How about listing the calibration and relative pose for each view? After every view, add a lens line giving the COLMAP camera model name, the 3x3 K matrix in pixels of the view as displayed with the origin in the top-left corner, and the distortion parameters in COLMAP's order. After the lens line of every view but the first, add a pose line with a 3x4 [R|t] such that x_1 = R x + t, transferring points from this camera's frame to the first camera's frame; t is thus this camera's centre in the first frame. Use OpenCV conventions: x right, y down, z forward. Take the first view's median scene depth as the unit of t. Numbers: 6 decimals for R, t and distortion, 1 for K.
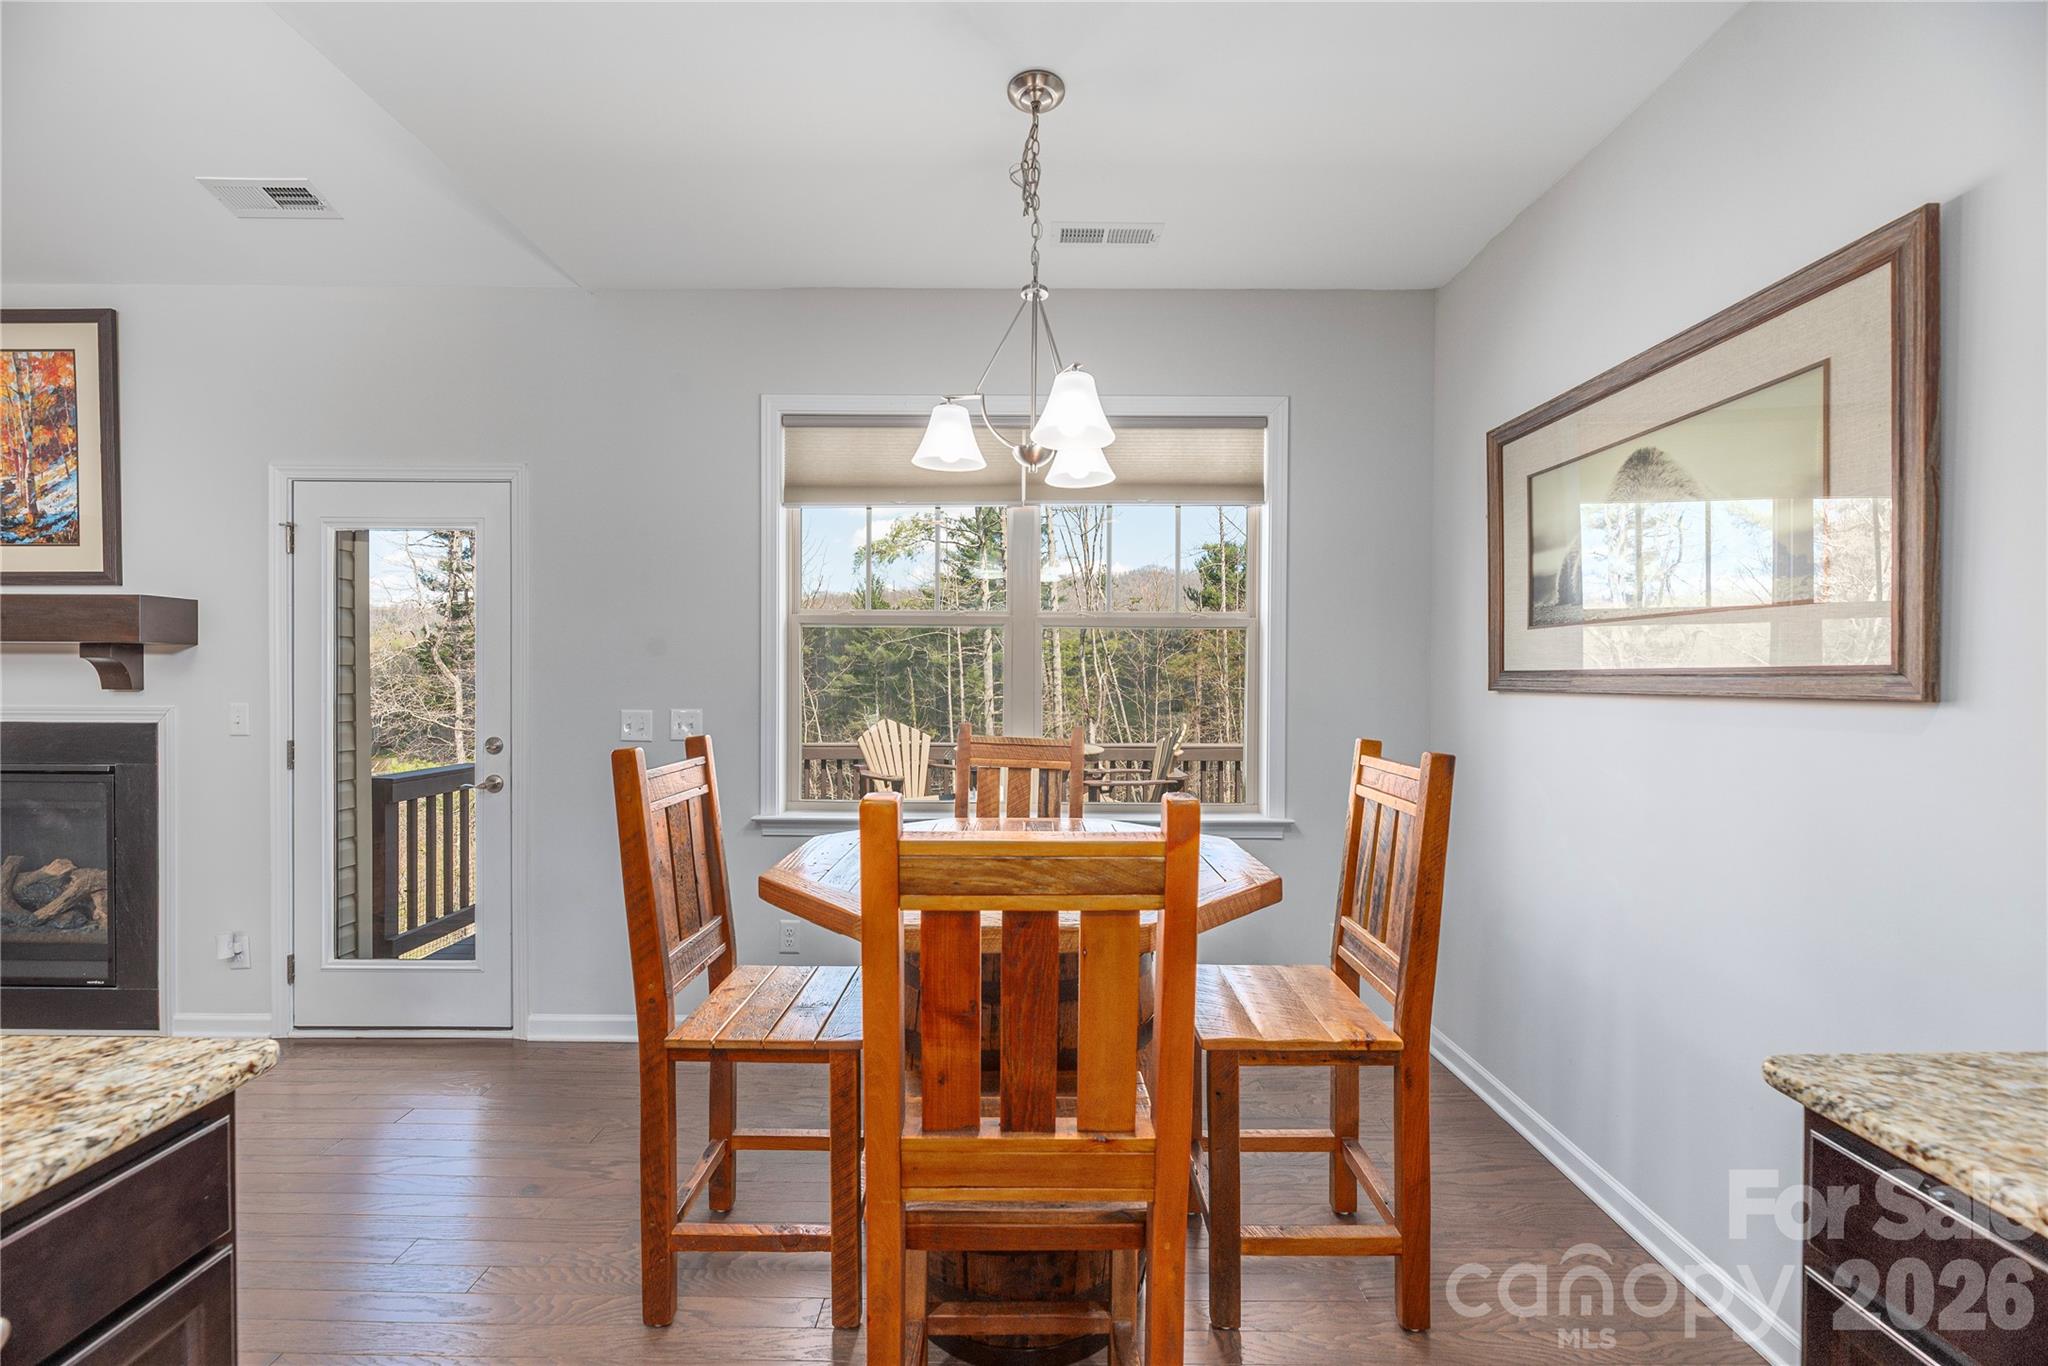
lens RADIAL K [[835.3, 0, 1018.0], [0, 835.3, 684.2], [0, 0, 1]] dist [-0.003323, 0.000024]
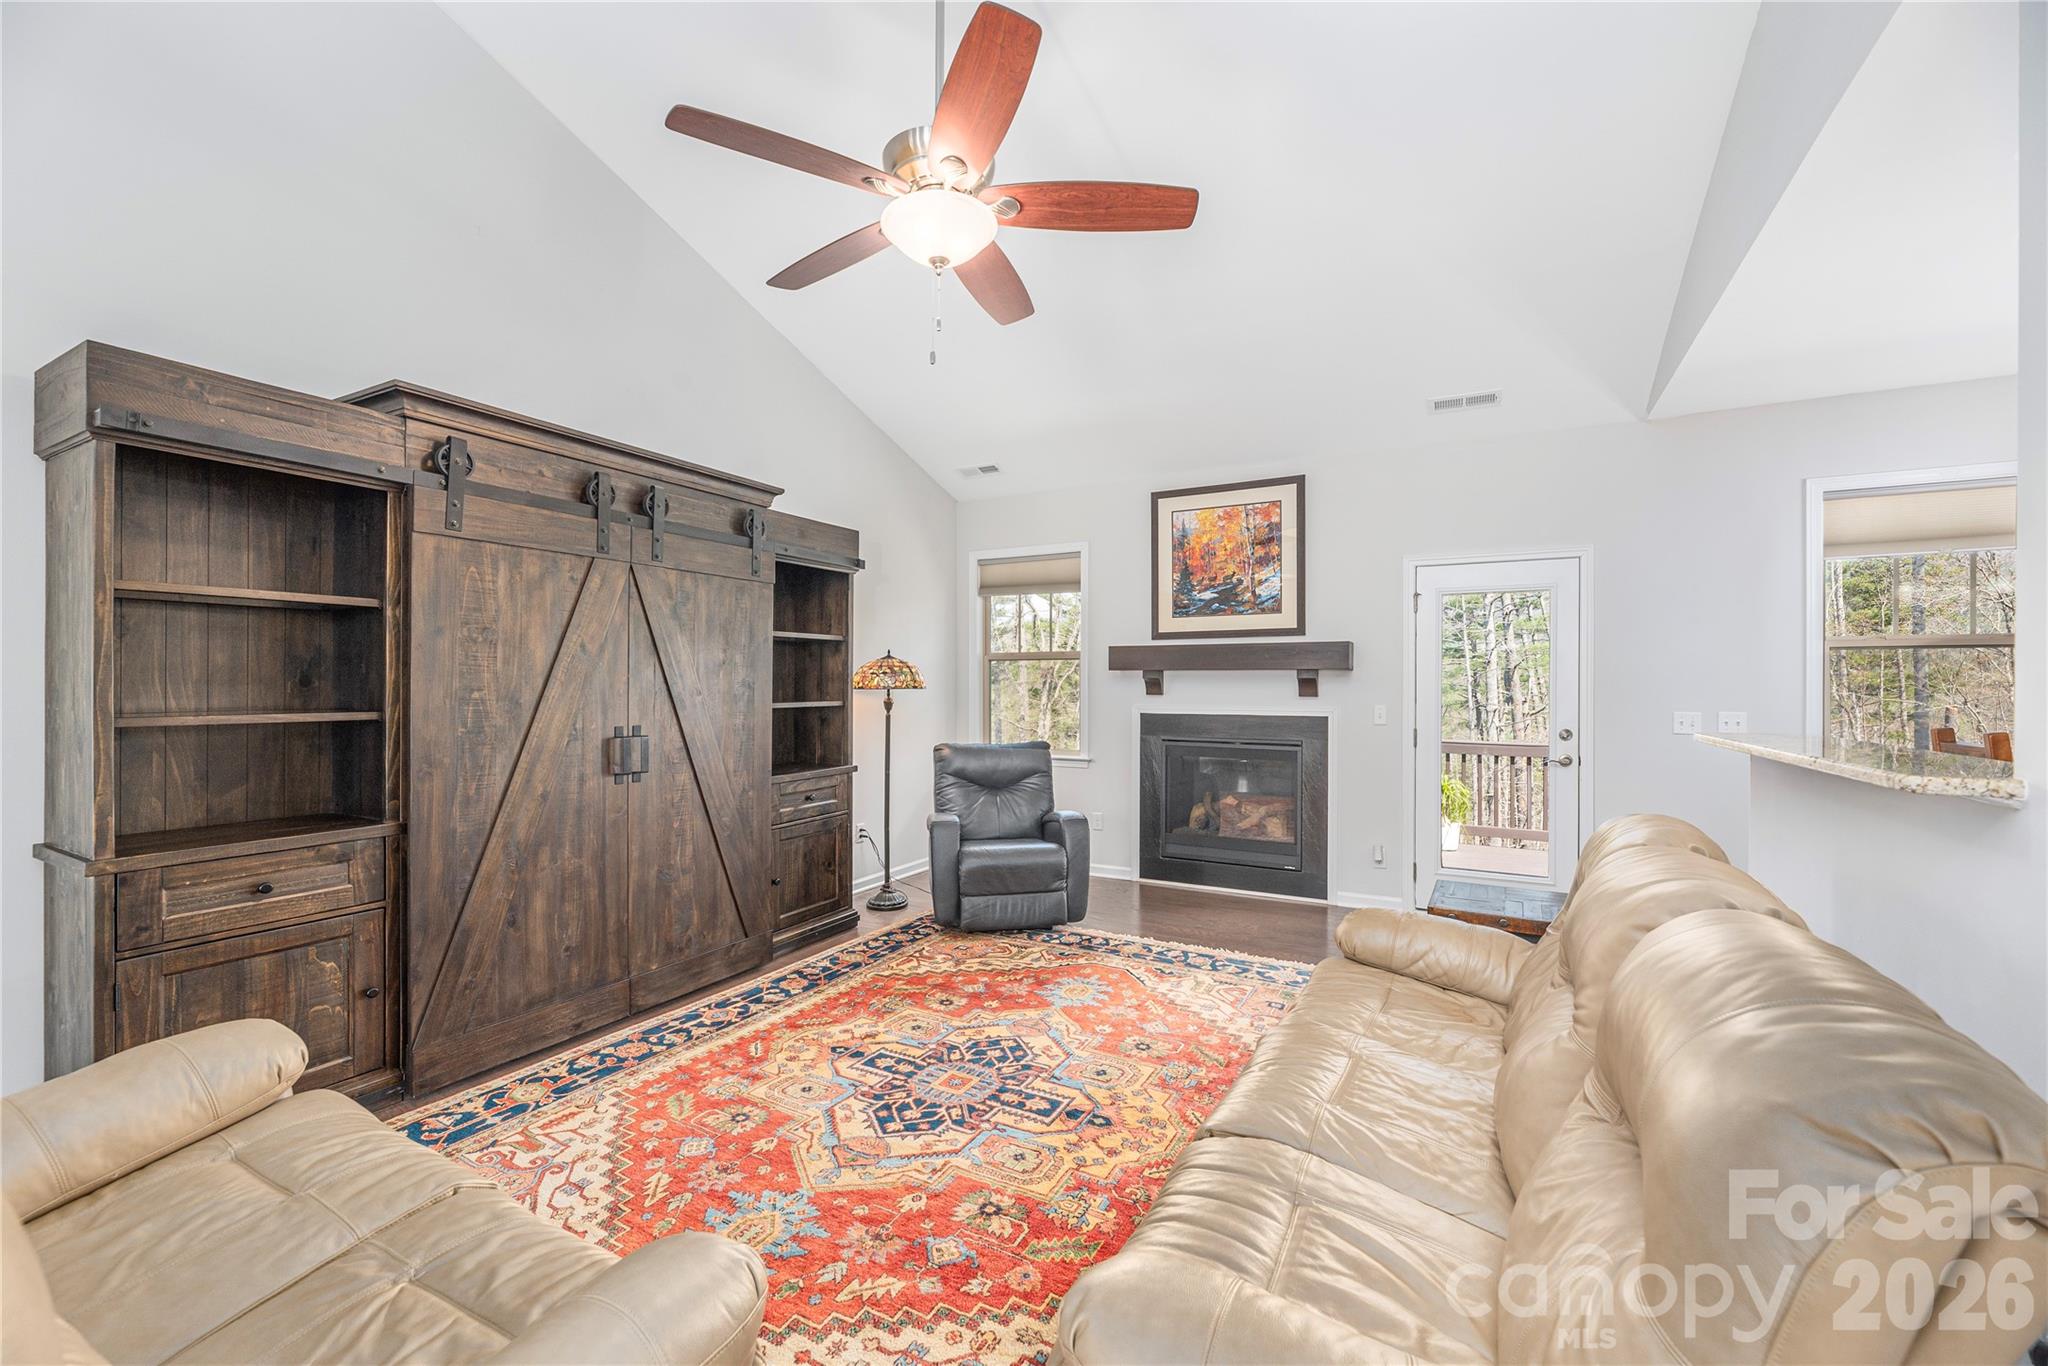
lens RADIAL K [[835.3, 0, 1019.9], [0, 835.3, 686.7], [0, 0, 1]] dist [-0.003323, 0.000024]
pose [[0.878451, -0.002093, -0.477828, -0.922387], [-0.002108, 0.999964, -0.008255, 0.002388], [0.477828, 0.008259, 0.878415, -0.930713]]
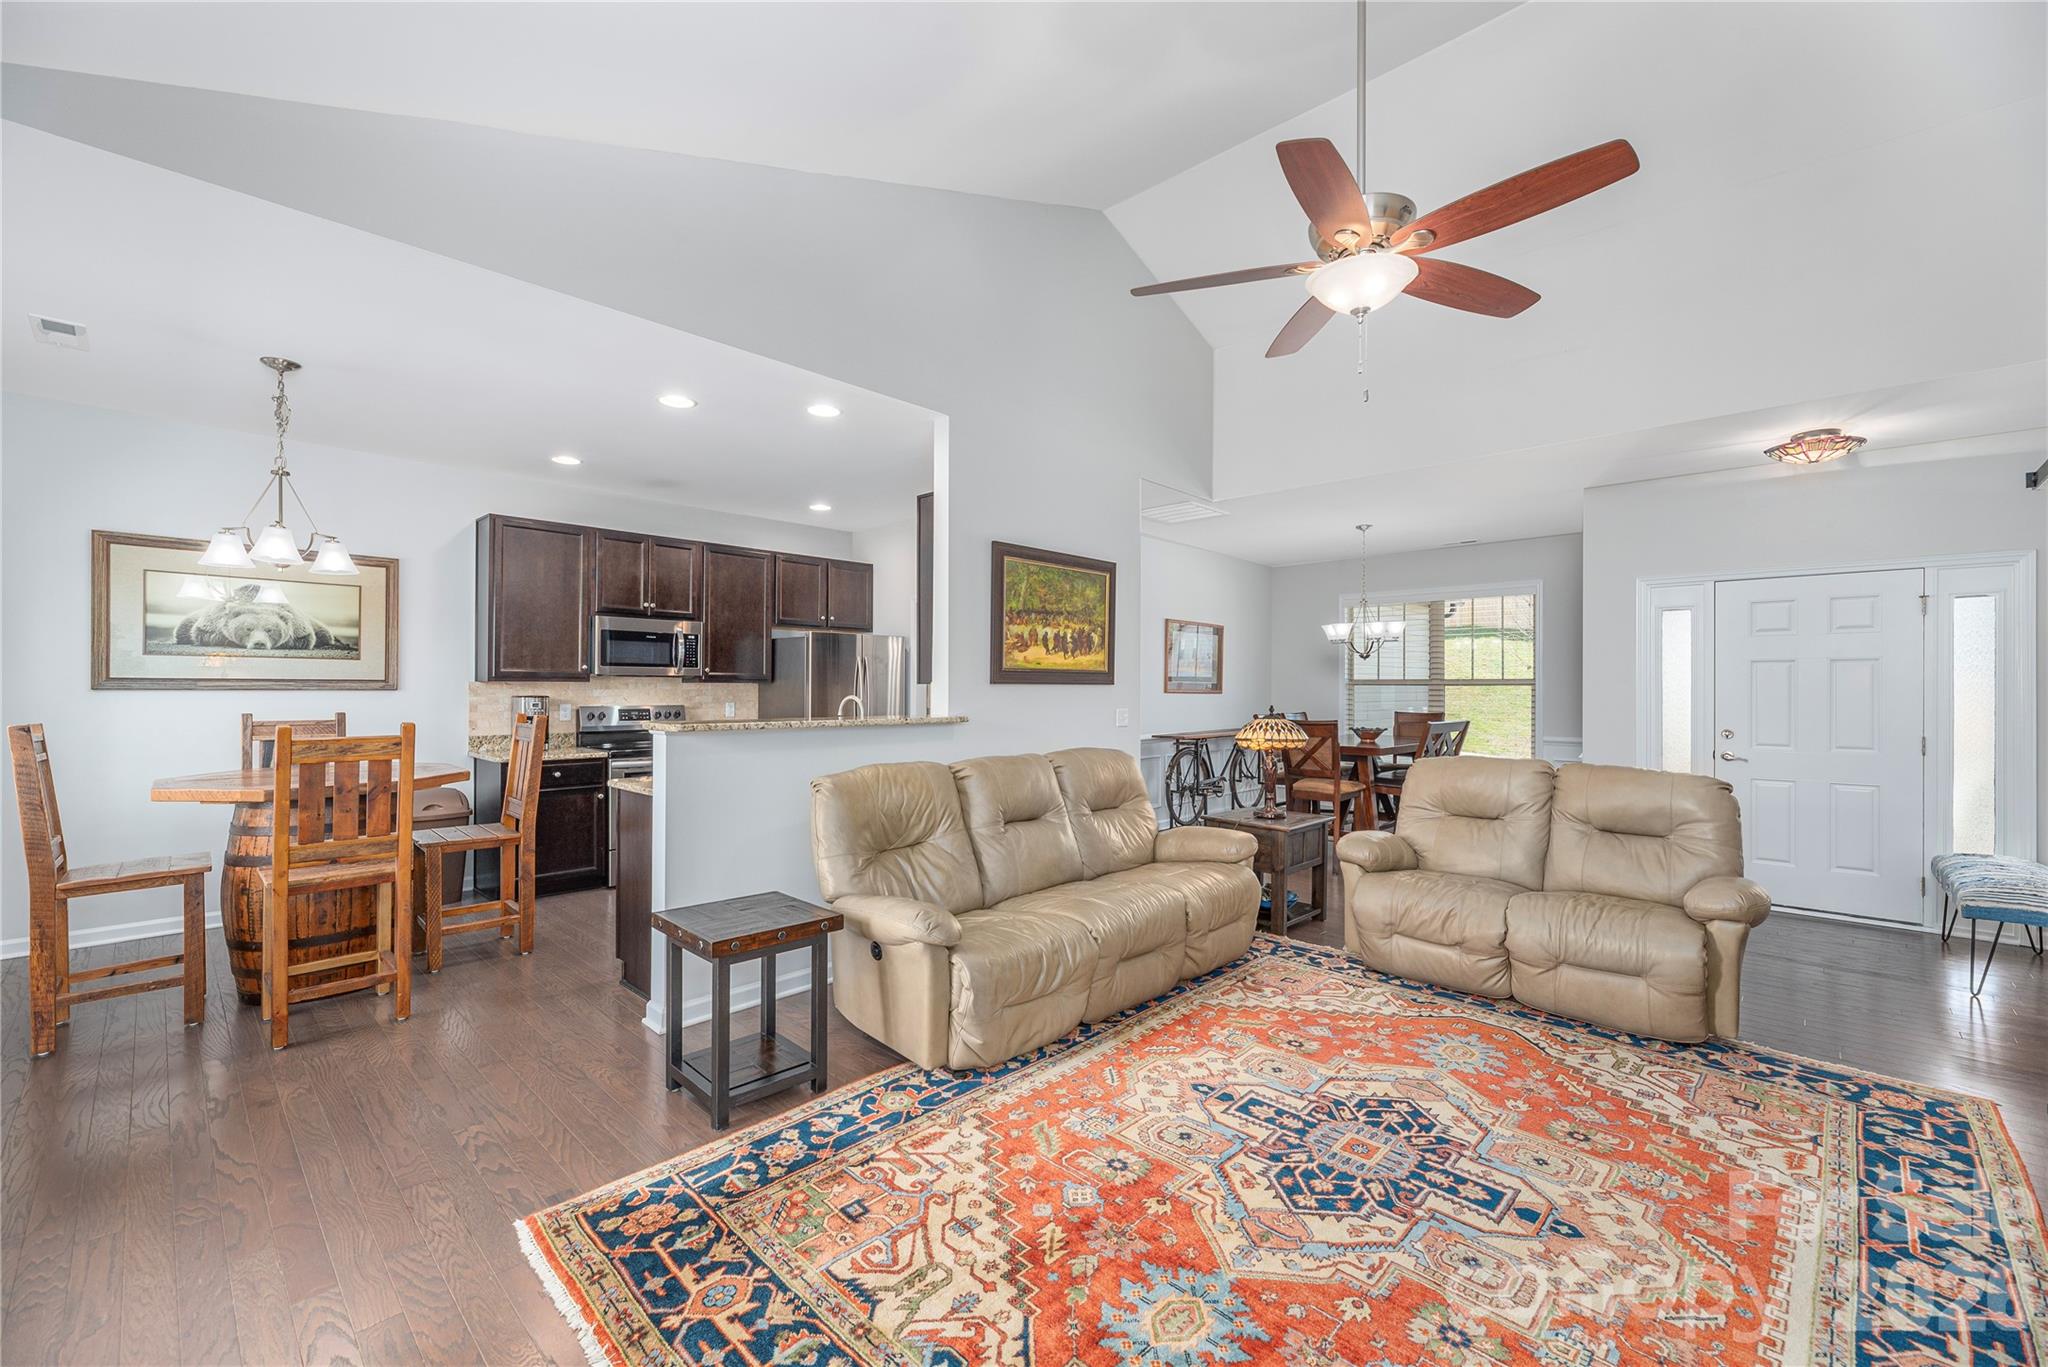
lens RADIAL K [[835.3, 0, 1023.3], [0, 835.3, 682.6], [0, 0, 1]] dist [-0.003323, 0.000024]
pose [[-0.727423, -0.004752, 0.686173, -1.893997], [-0.003312, 0.999989, 0.003415, -0.018045], [-0.686181, 0.000211, -0.727431, 0.954145]]
